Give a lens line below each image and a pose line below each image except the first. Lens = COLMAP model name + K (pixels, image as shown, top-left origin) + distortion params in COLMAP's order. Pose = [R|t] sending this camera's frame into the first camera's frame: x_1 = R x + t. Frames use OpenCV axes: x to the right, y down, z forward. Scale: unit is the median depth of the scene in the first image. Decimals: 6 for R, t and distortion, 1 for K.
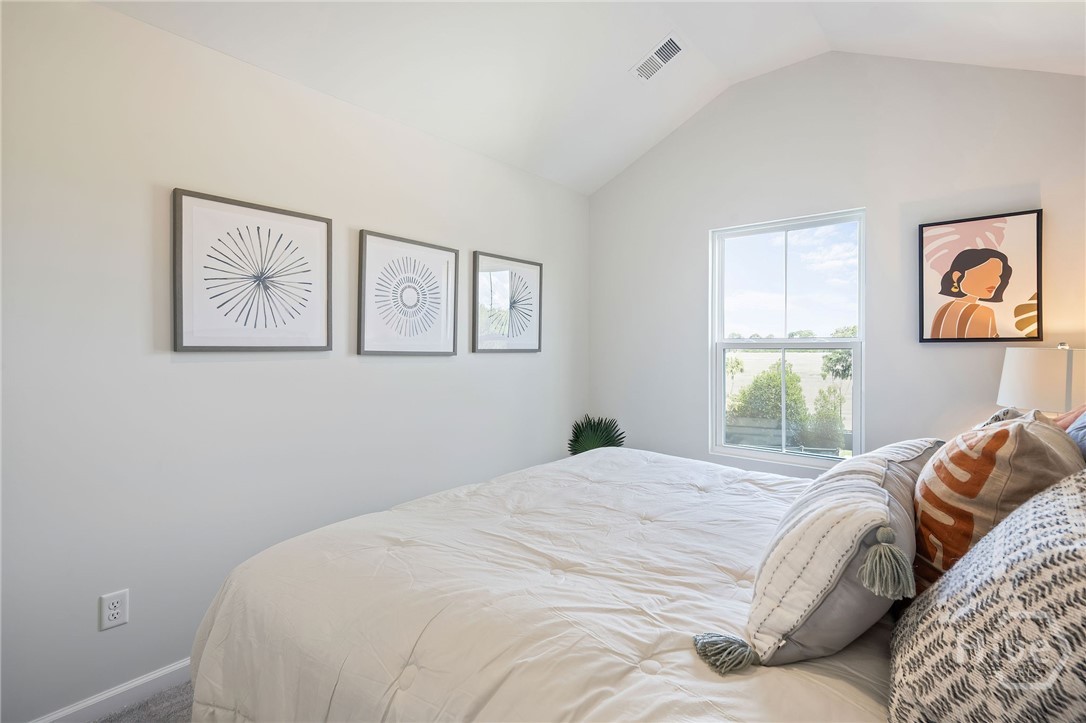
lens RADIAL K [[511.3, 0, 542.7], [0, 511.3, 354.9], [0, 0, 1]] dist [-0.011574, -0.000723]
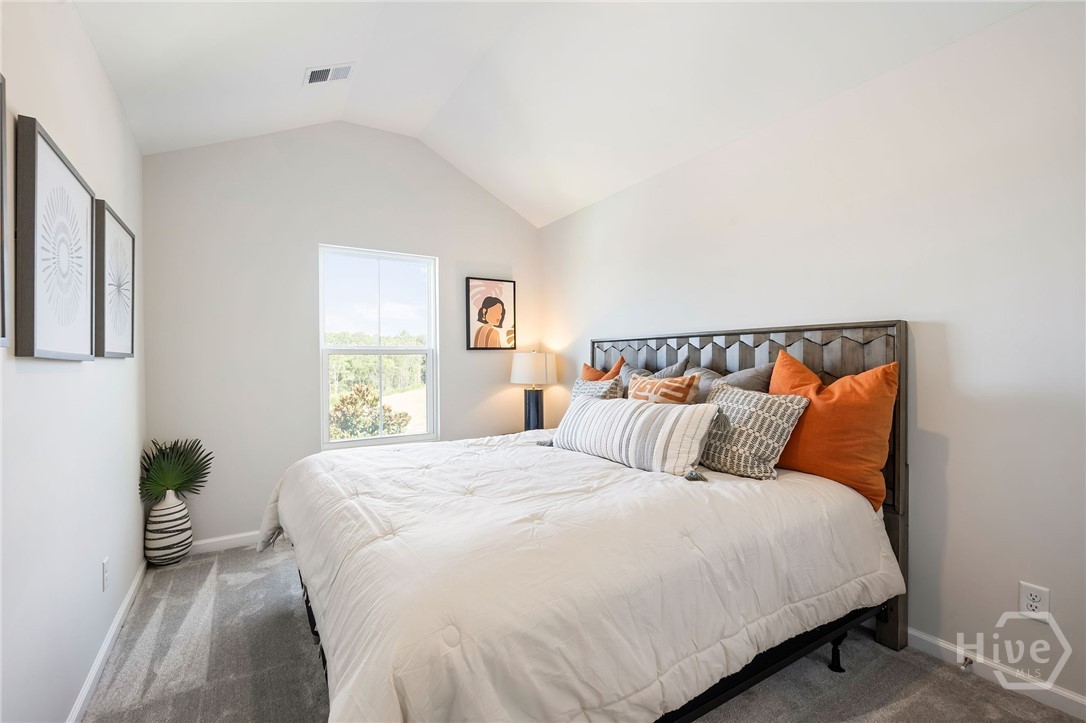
lens RADIAL K [[474.0, 0, 548.1], [0, 474.0, 358.4], [0, 0, 1]] dist [0.011099, 0.000127]
pose [[0.284082, -0.003110, 0.958795, -0.668752], [0.019943, 0.999798, -0.002666, 0.012263], [-0.958593, 0.019879, 0.284086, 0.353069]]
